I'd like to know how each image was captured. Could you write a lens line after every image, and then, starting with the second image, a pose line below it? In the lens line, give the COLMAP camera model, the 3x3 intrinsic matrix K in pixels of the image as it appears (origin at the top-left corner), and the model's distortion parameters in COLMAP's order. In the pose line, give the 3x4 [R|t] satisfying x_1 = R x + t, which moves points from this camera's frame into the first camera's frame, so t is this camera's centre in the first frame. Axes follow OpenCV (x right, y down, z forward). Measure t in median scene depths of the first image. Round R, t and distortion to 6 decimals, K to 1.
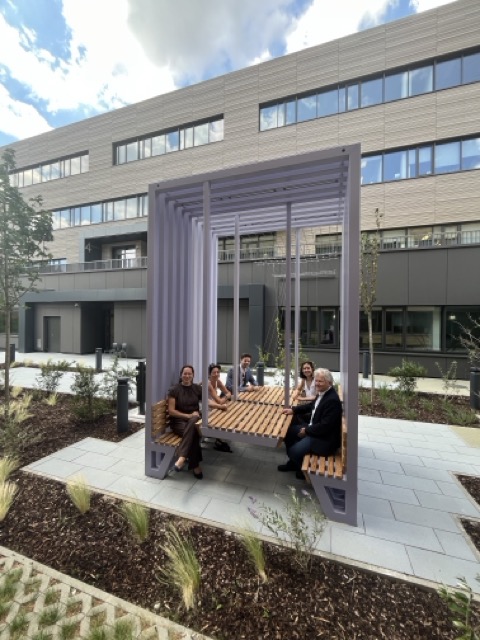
lens RADIAL K [[250.0, 0, 240.0], [0, 250.0, 320.0], [0, 0, 1]] dist [-0.000313, -0.000167]
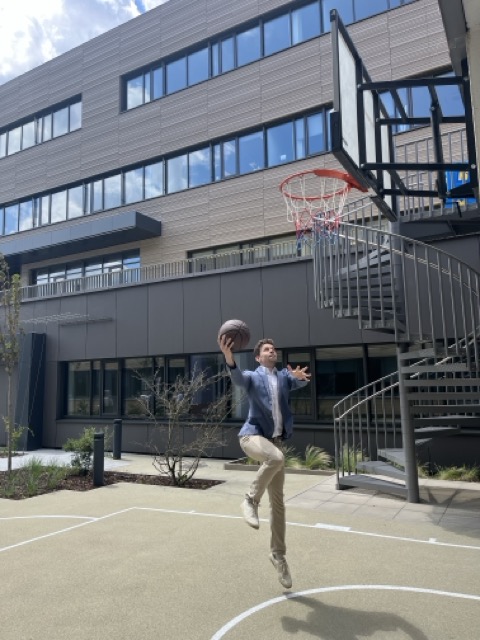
lens RADIAL K [[484.7, 0, 240.0], [0, 484.7, 320.0], [0, 0, 1]] dist [-0.003990, -0.001274]
pose [[0.980563, -0.058545, -0.187265, 0.608472], [0.036104, 0.991986, -0.121078, 0.006001], [0.192853, 0.111964, 0.974819, -0.199143]]
